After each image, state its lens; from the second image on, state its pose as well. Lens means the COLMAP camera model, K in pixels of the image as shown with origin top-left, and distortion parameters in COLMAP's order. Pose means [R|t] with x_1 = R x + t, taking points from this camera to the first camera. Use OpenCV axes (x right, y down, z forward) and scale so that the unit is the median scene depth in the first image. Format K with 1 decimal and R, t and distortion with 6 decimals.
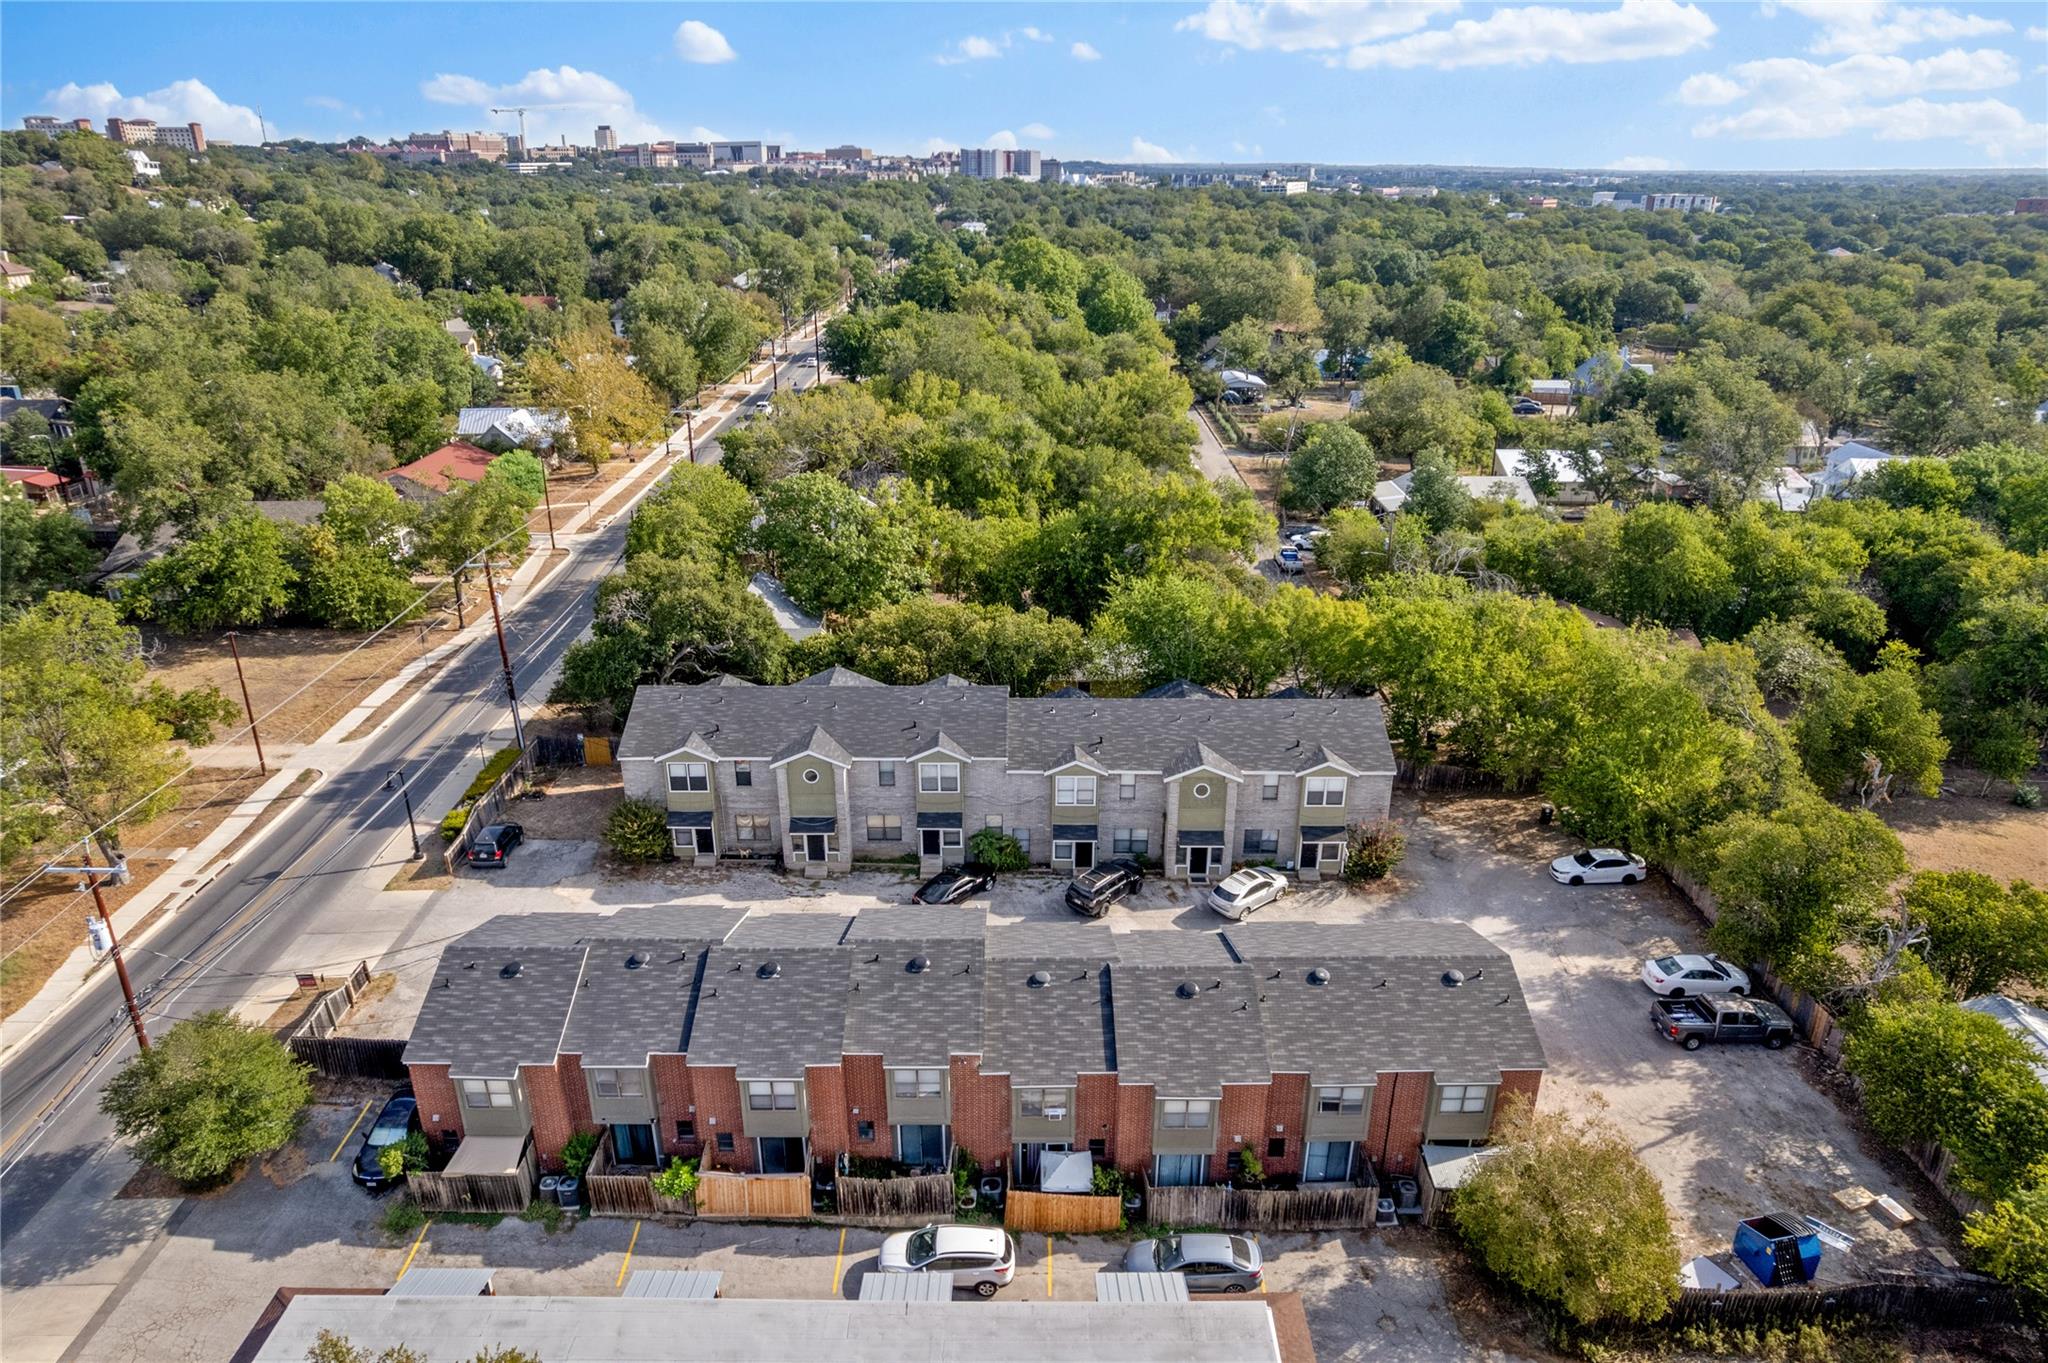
lens RADIAL K [[1306.3, 0, 1024.9], [0, 1306.3, 691.5], [0, 0, 1]] dist [-0.084016, 0.074090]
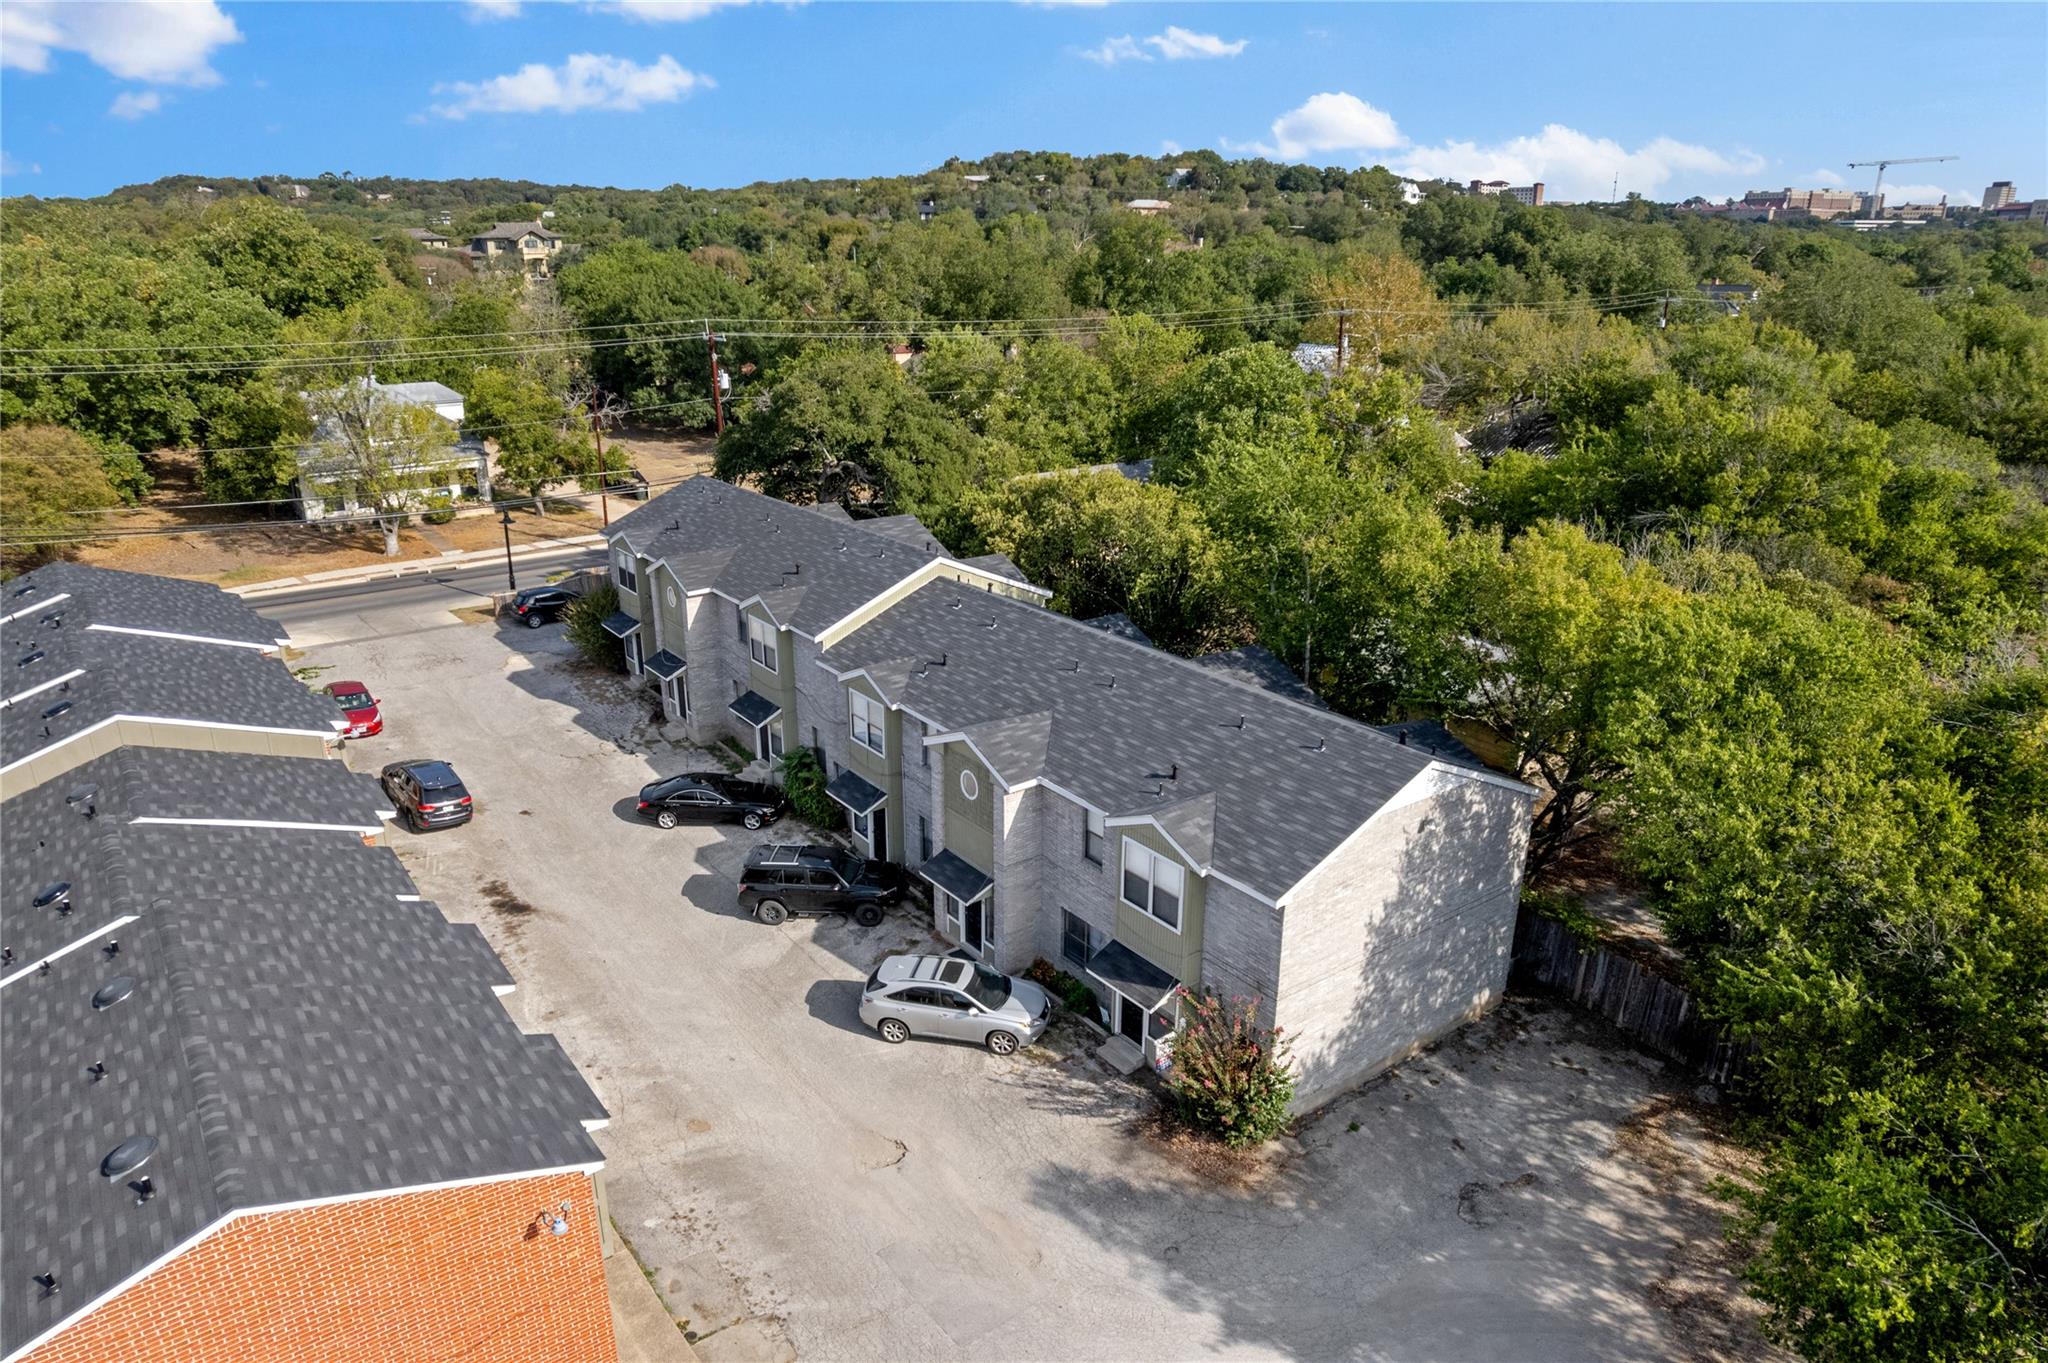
lens RADIAL K [[1306.3, 0, 1024.9], [0, 1306.3, 691.5], [0, 0, 1]] dist [-0.084016, 0.074090]
pose [[0.595318, 0.263757, -0.758966, 0.462251], [-0.302703, 0.948612, 0.092228, -0.011423], [0.744290, 0.174837, 0.644565, 0.591534]]
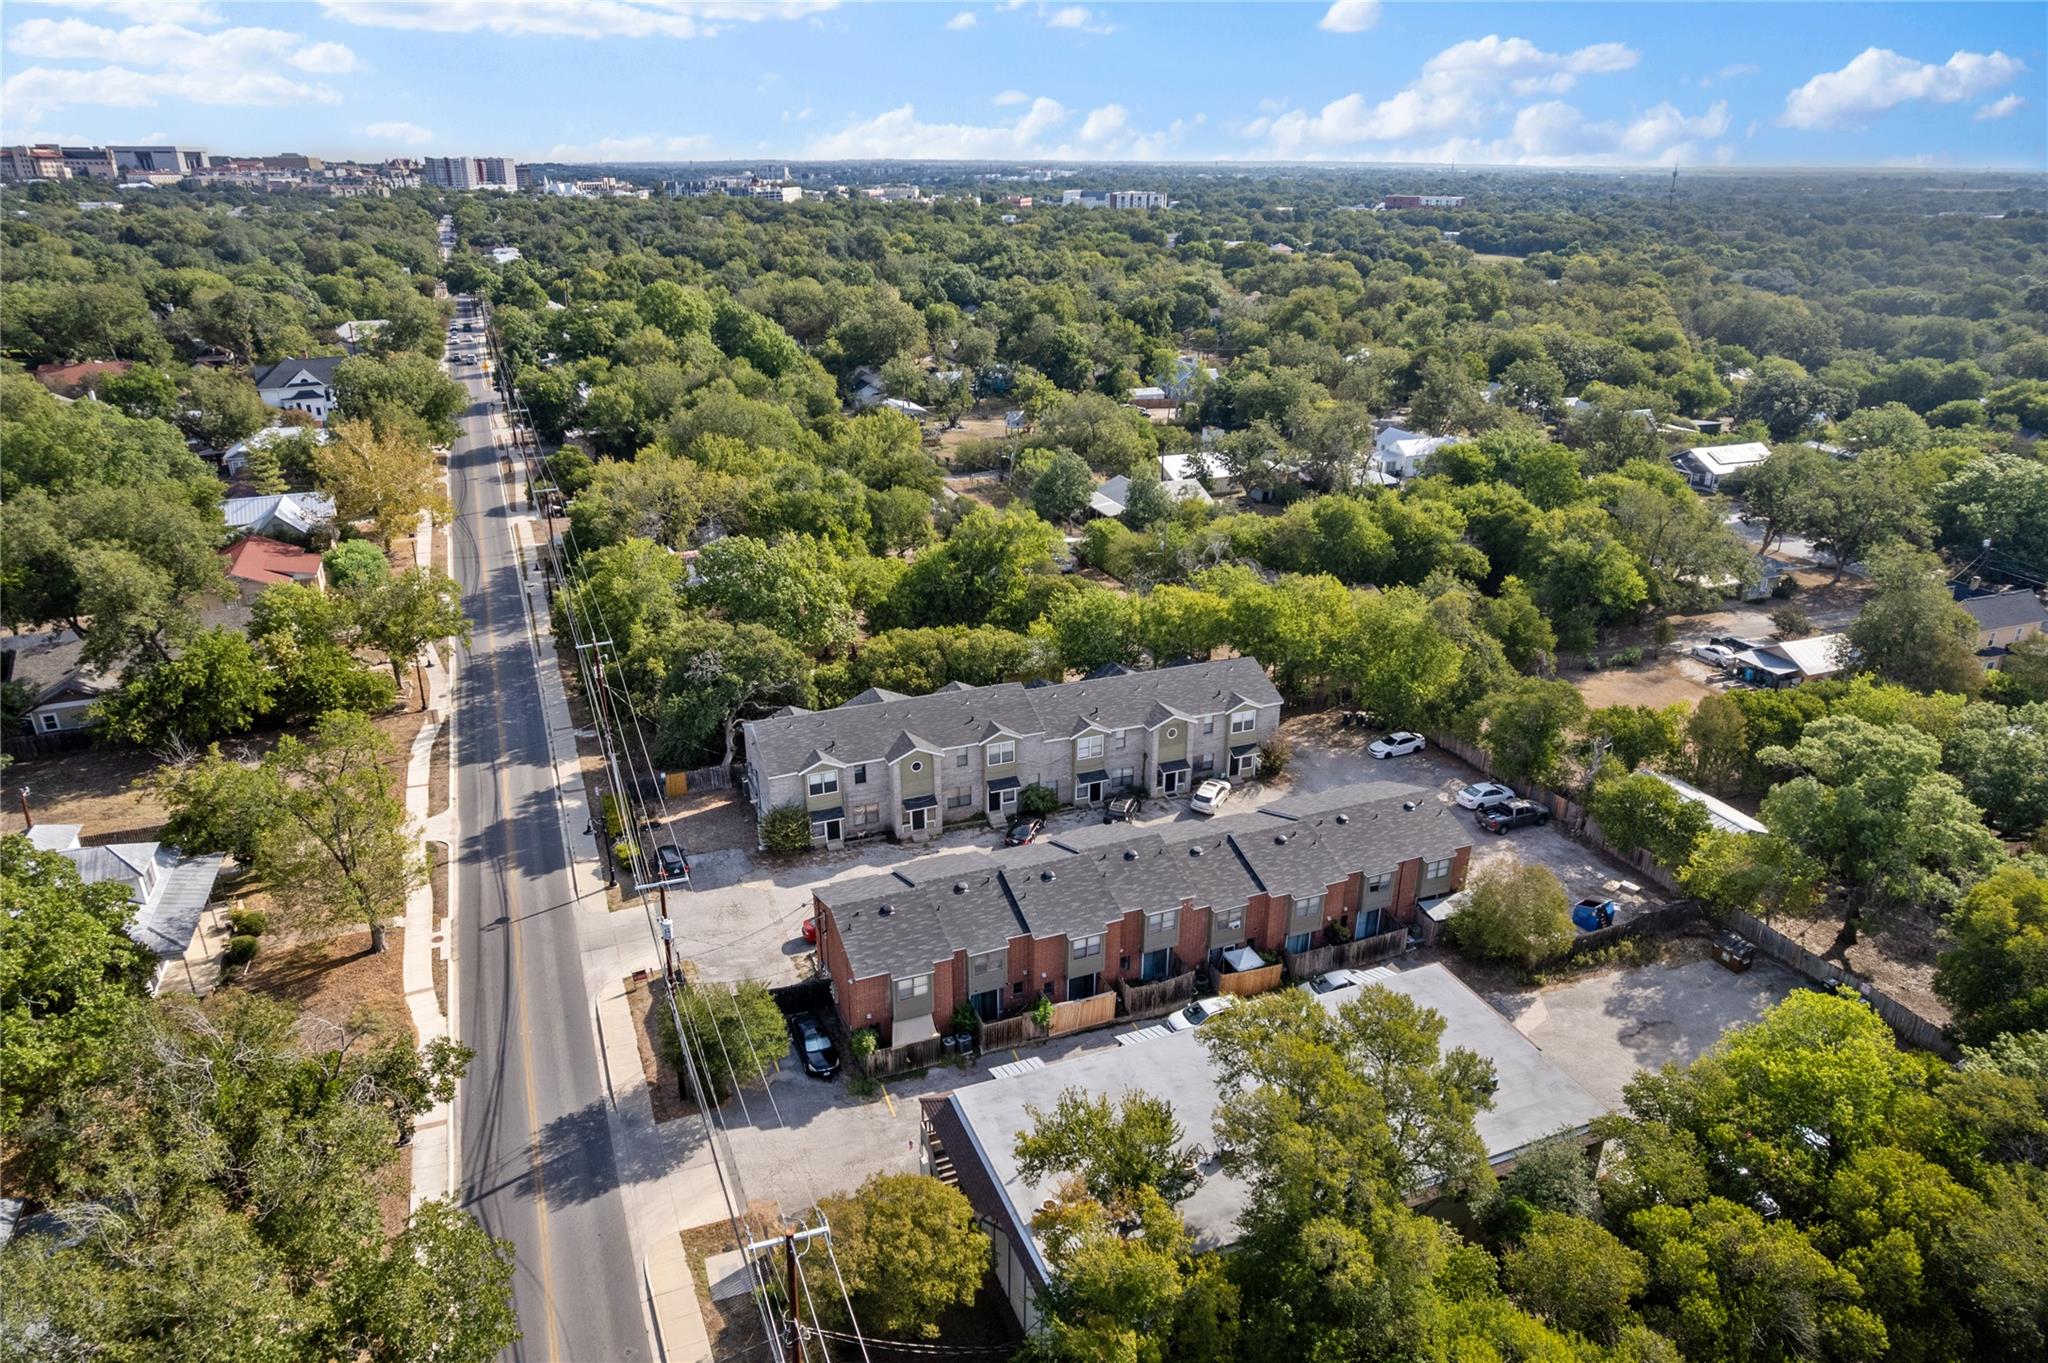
lens RADIAL K [[1306.3, 0, 1024.9], [0, 1306.3, 691.5], [0, 0, 1]] dist [-0.084016, 0.074090]
pose [[0.927922, -0.141853, 0.344730, -0.448811], [0.140852, 0.989632, 0.028089, -0.030087], [-0.345140, 0.022492, 0.938282, -0.275088]]
